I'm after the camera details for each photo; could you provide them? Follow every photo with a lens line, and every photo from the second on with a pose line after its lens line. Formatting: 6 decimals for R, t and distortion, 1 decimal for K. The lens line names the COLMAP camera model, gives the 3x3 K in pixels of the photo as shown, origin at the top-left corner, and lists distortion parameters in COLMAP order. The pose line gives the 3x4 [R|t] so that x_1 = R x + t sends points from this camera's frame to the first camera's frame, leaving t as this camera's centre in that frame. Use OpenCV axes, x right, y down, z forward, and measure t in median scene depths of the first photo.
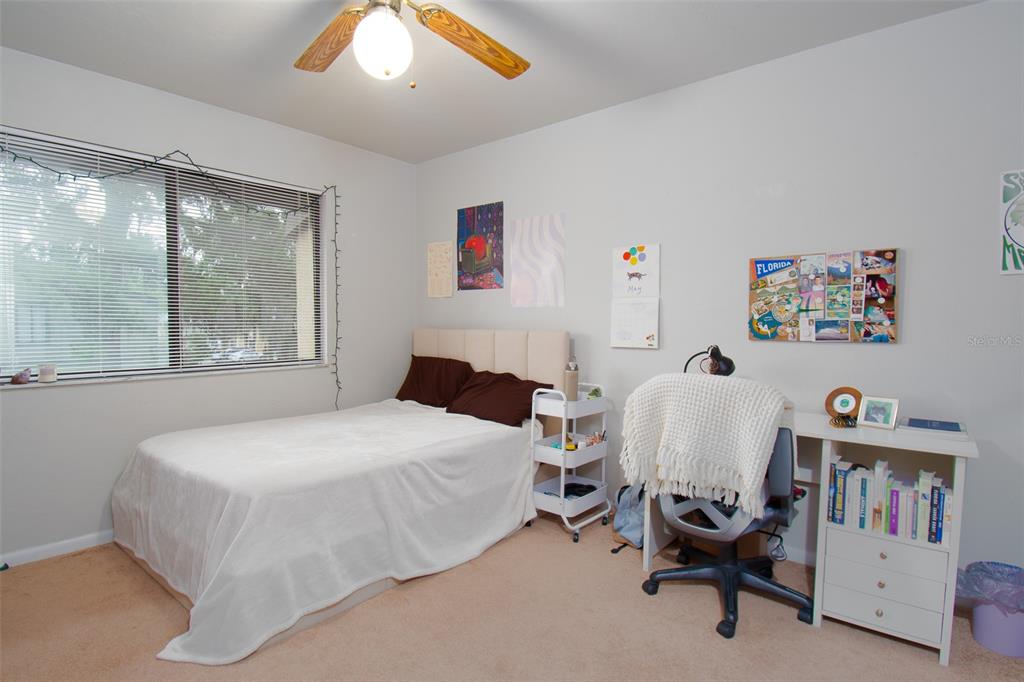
lens RADIAL K [[523.6, 0, 512.0], [0, 523.6, 341.0], [0, 0, 1]] dist [-0.038409, 0.000061]
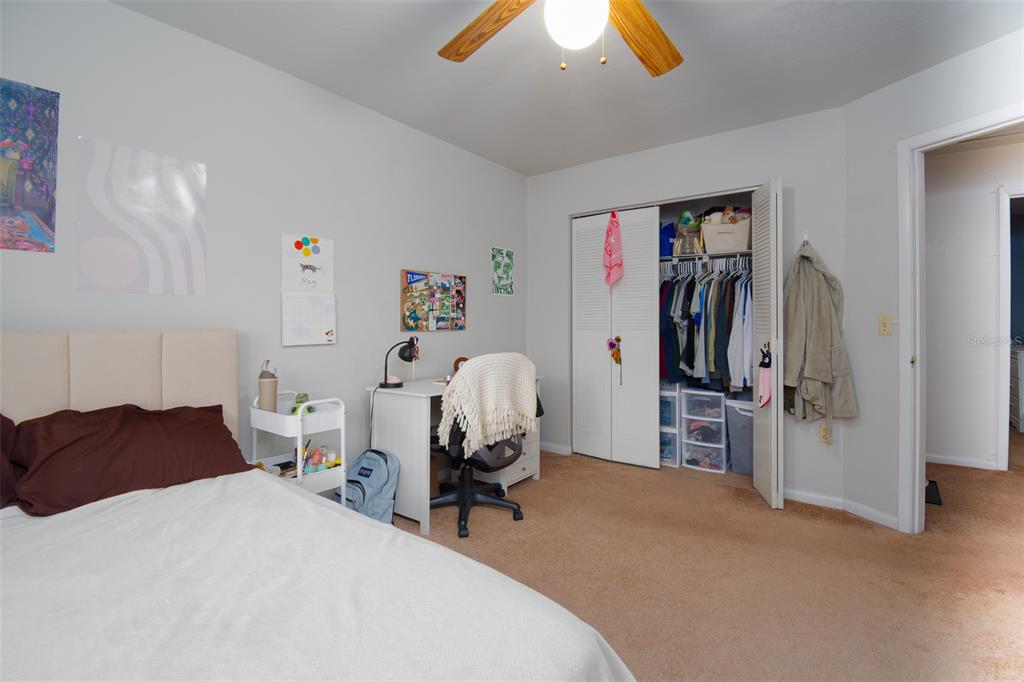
lens RADIAL K [[448.9, 0, 512.1], [0, 448.9, 319.5], [0, 0, 1]] dist [-0.047722, -0.000156]
pose [[-0.066660, -0.001088, 0.997775, -0.691356], [0.032982, 0.999451, 0.003294, -0.026833], [-0.997230, 0.033128, -0.066588, 0.813800]]
